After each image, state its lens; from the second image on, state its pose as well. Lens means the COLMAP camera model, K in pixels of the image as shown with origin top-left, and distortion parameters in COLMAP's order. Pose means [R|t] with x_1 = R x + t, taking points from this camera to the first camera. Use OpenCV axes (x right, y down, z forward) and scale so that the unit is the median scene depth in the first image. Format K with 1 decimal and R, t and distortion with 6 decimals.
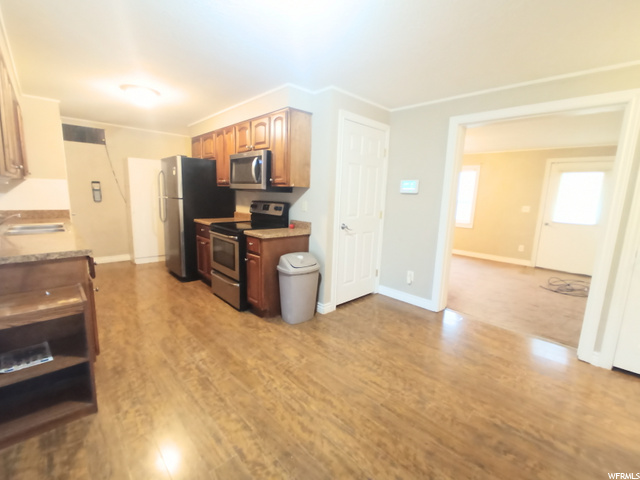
lens RADIAL K [[281.9, 0, 317.6], [0, 281.9, 239.1], [0, 0, 1]] dist [-0.013364, 0.000410]
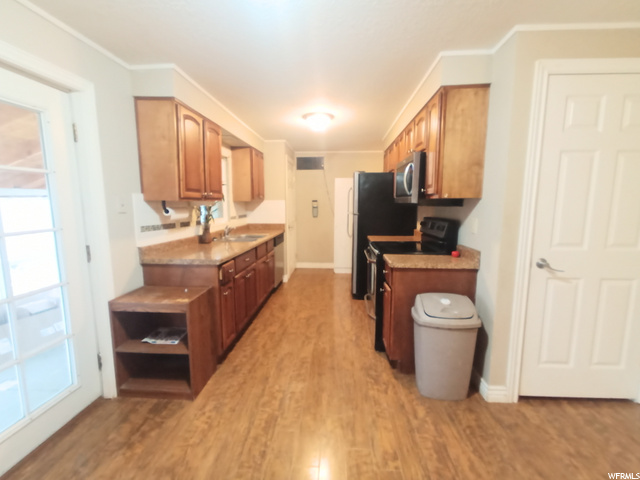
lens RADIAL K [[281.9, 0, 317.6], [0, 281.9, 239.1], [0, 0, 1]] dist [-0.013364, 0.000410]
pose [[0.673240, 0.058475, -0.737108, 0.227290], [-0.093841, 0.995564, -0.006732, -0.054262], [0.733445, 0.073703, 0.675741, 0.324860]]
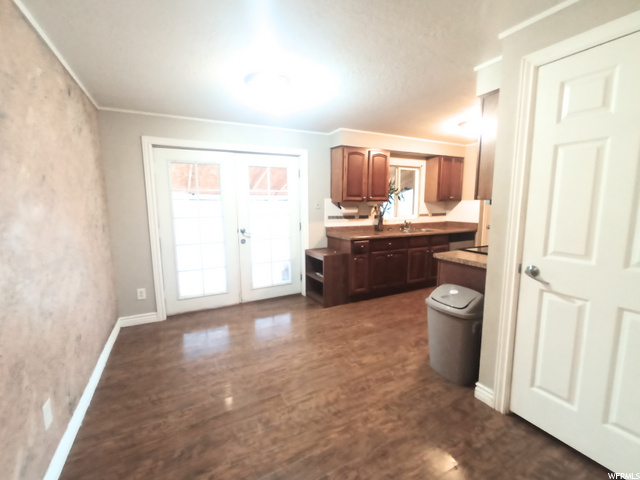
lens RADIAL K [[281.9, 0, 317.6], [0, 281.9, 239.1], [0, 0, 1]] dist [-0.013364, 0.000410]
pose [[-0.276847, 0.090494, -0.956643, 0.781133], [-0.156951, 0.977927, 0.137928, -0.127332], [0.948010, 0.188332, -0.256533, 0.853118]]
